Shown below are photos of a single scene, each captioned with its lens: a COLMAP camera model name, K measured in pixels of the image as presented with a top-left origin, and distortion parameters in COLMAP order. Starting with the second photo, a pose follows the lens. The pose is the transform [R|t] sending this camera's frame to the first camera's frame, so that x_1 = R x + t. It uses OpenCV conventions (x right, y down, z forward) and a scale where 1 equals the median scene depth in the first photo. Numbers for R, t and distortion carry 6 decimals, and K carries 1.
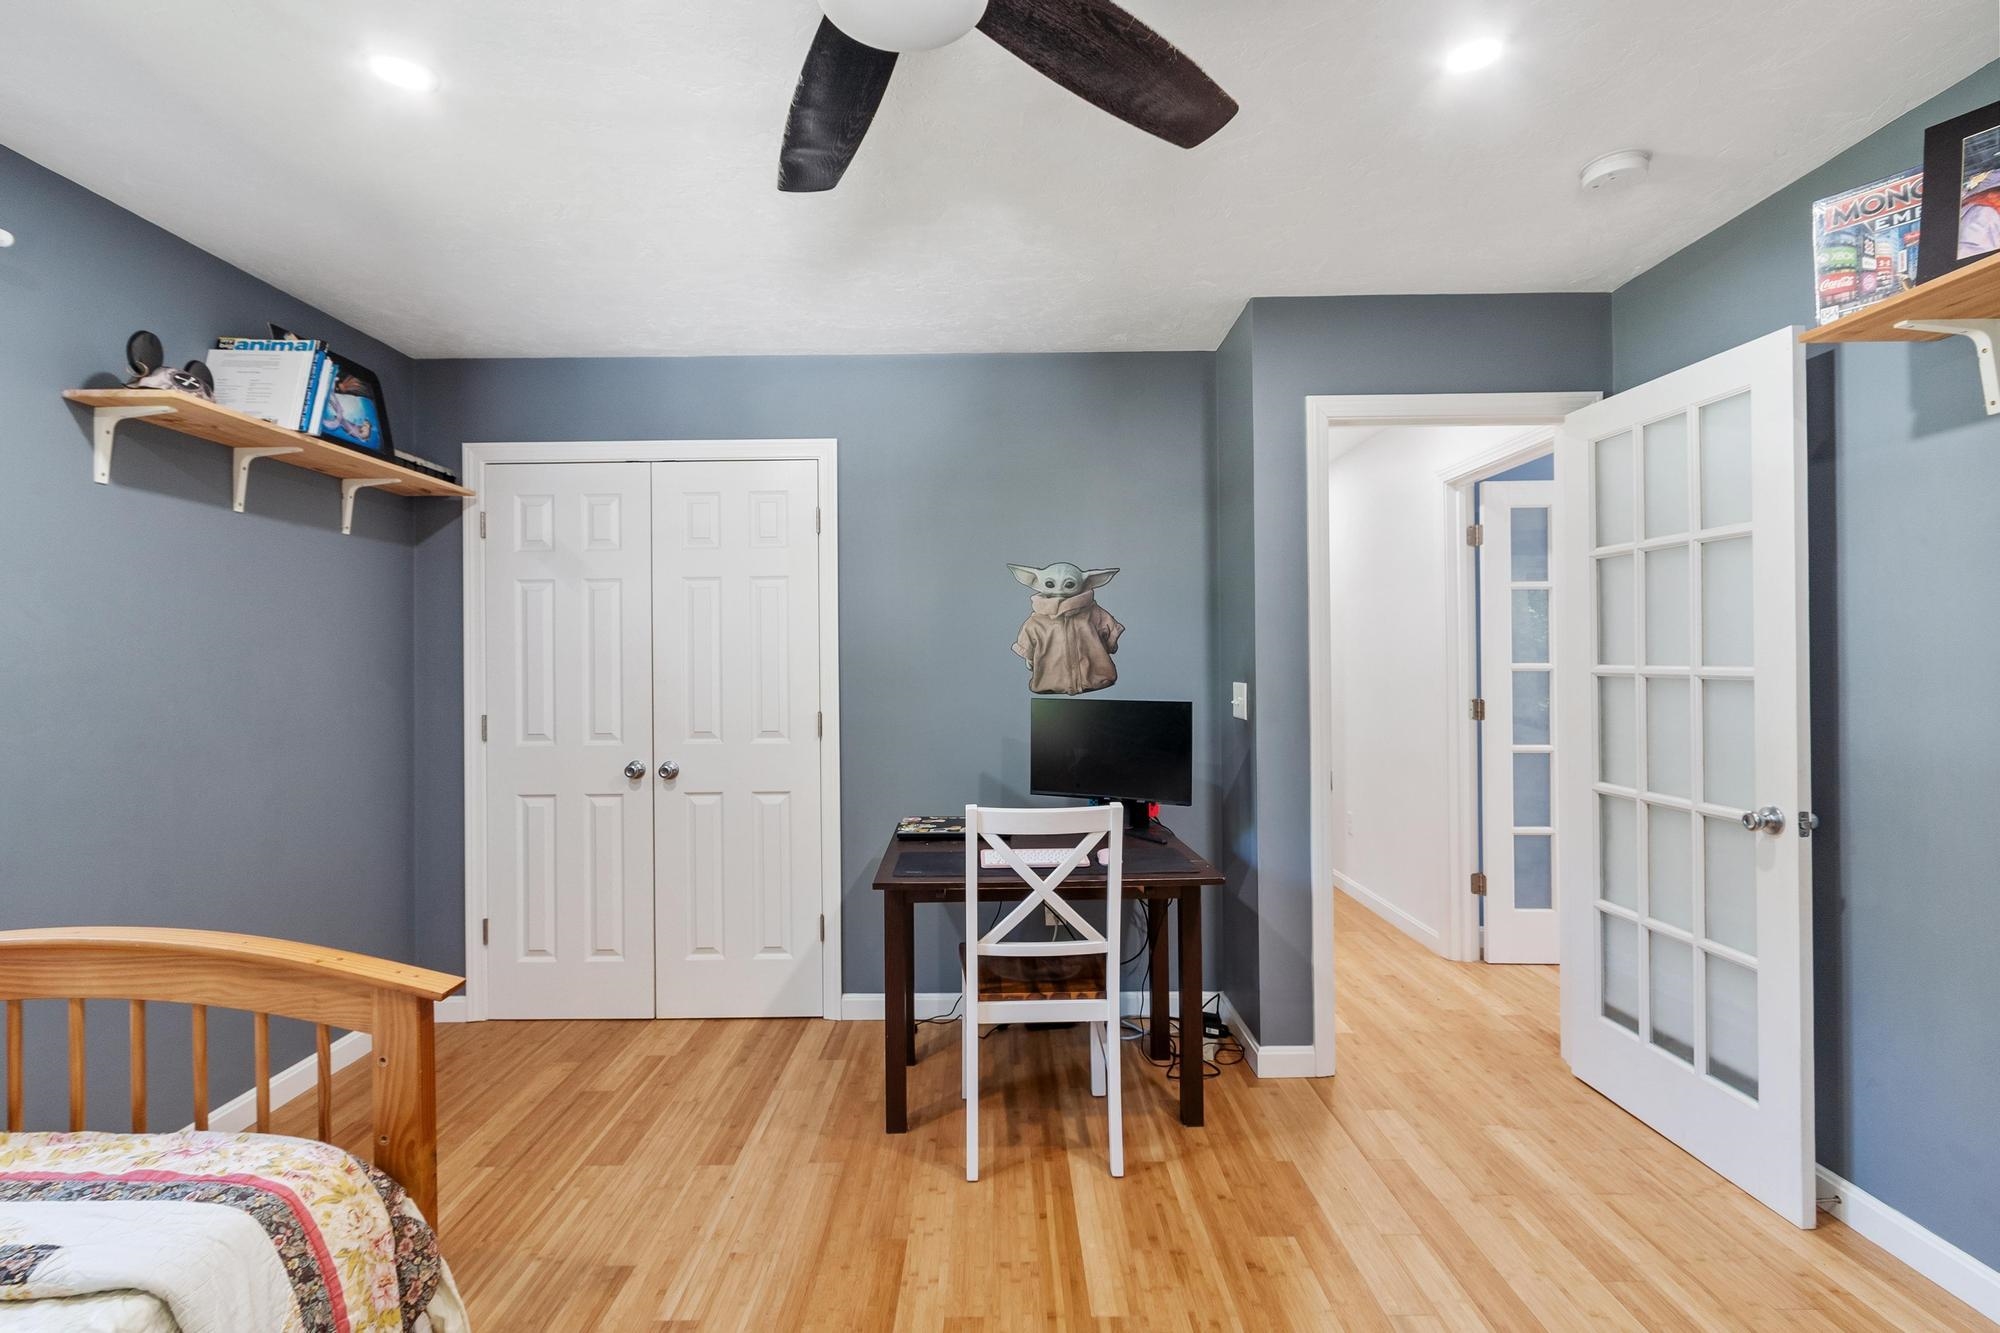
lens RADIAL K [[883.3, 0, 1003.3], [0, 883.3, 661.3], [0, 0, 1]] dist [0.002387, -0.000288]
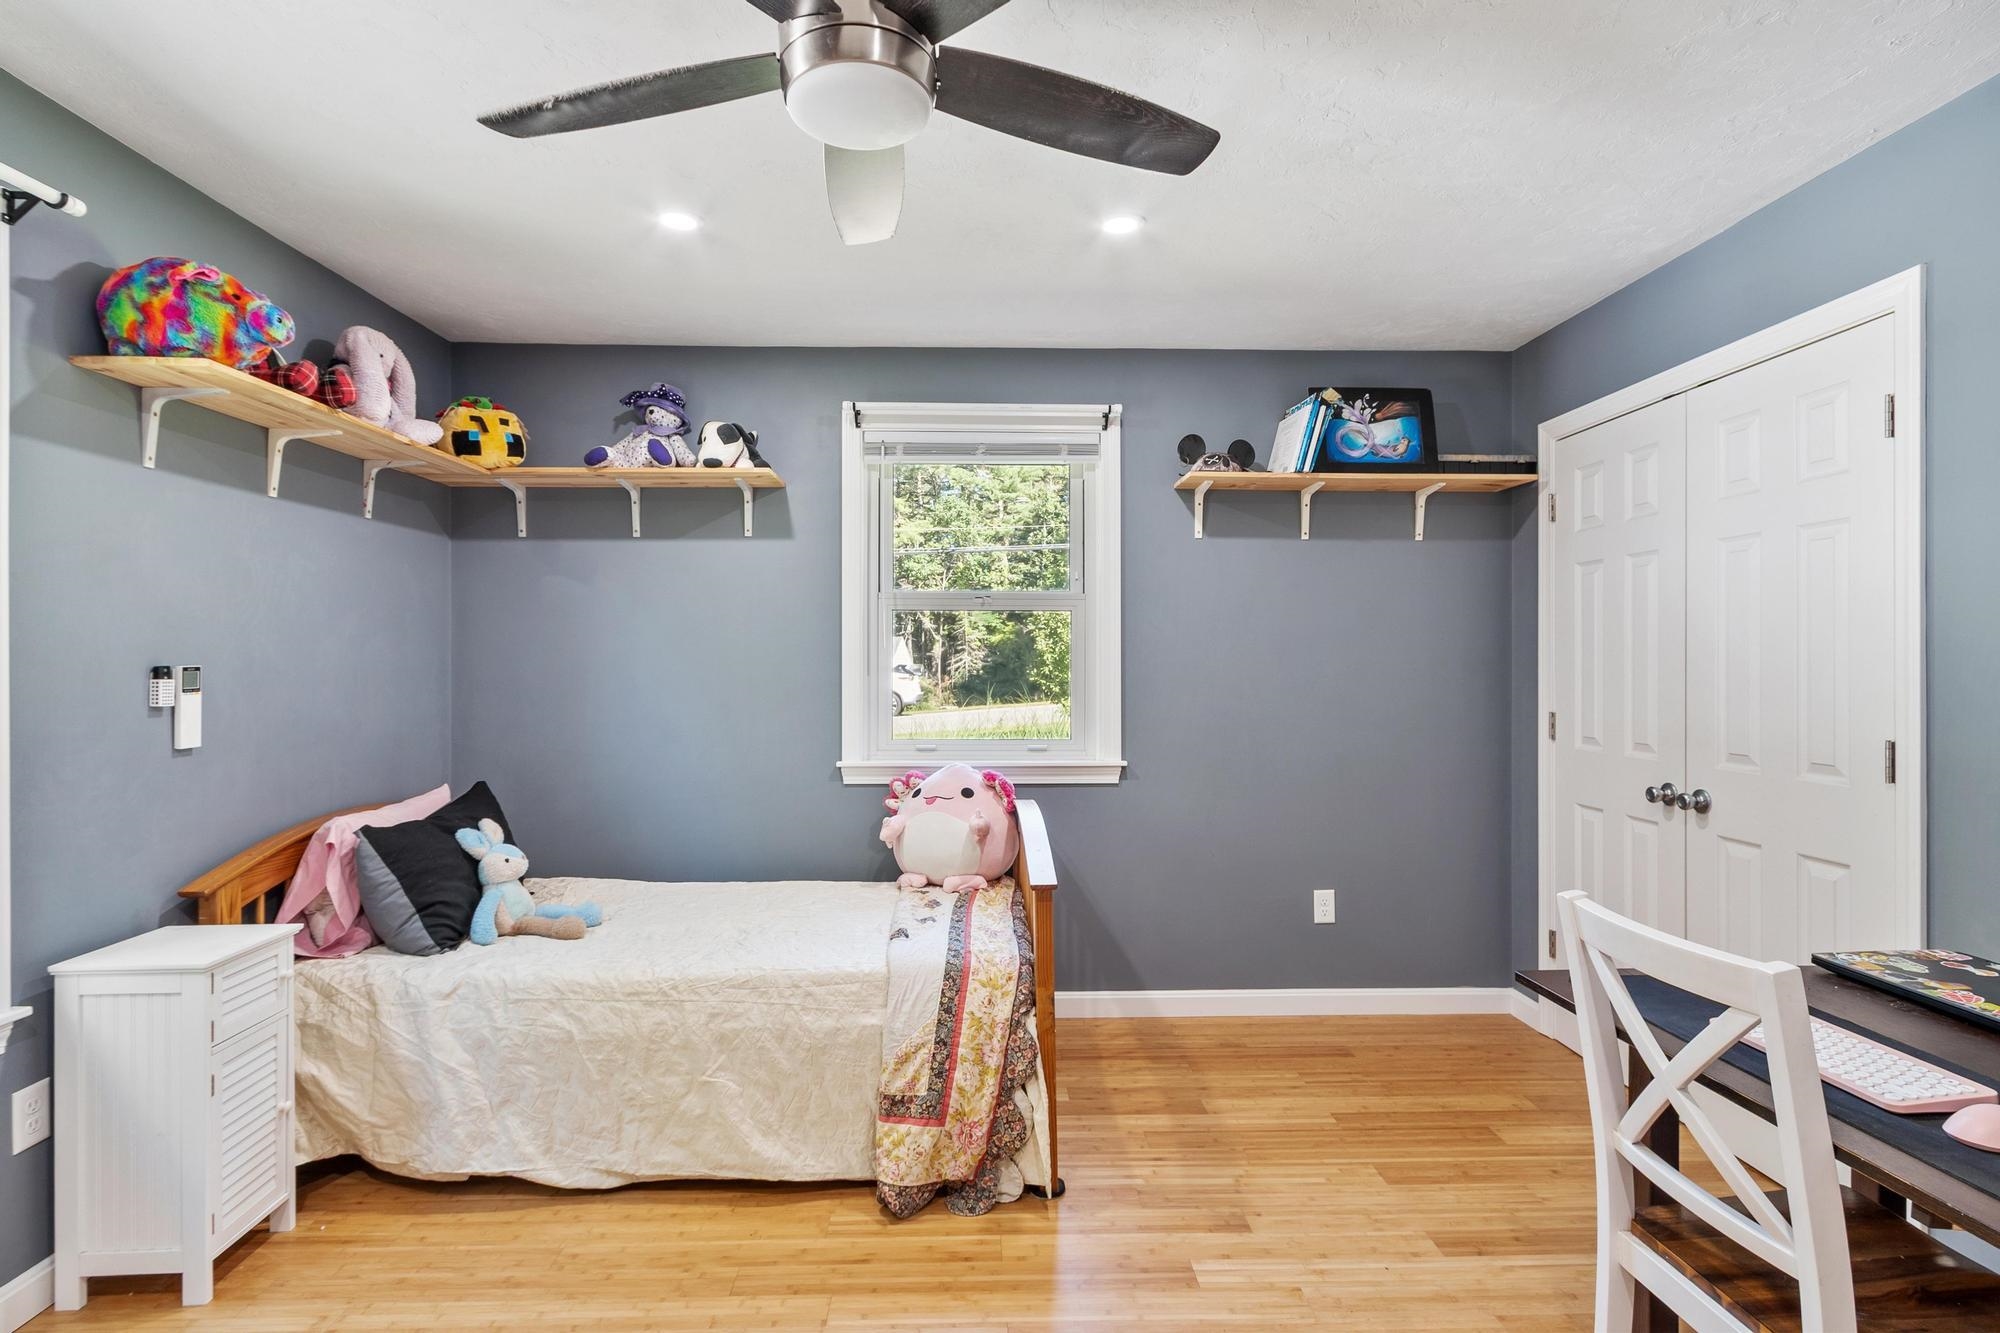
lens RADIAL K [[970.3, 0, 997.6], [0, 970.3, 667.0], [0, 0, 1]] dist [0.001552, 0.000035]
pose [[0.041338, 0.014588, -0.999039, 0.482203], [0.003763, 0.999884, 0.014756, -0.004645], [0.999138, -0.004369, 0.041278, 0.440522]]
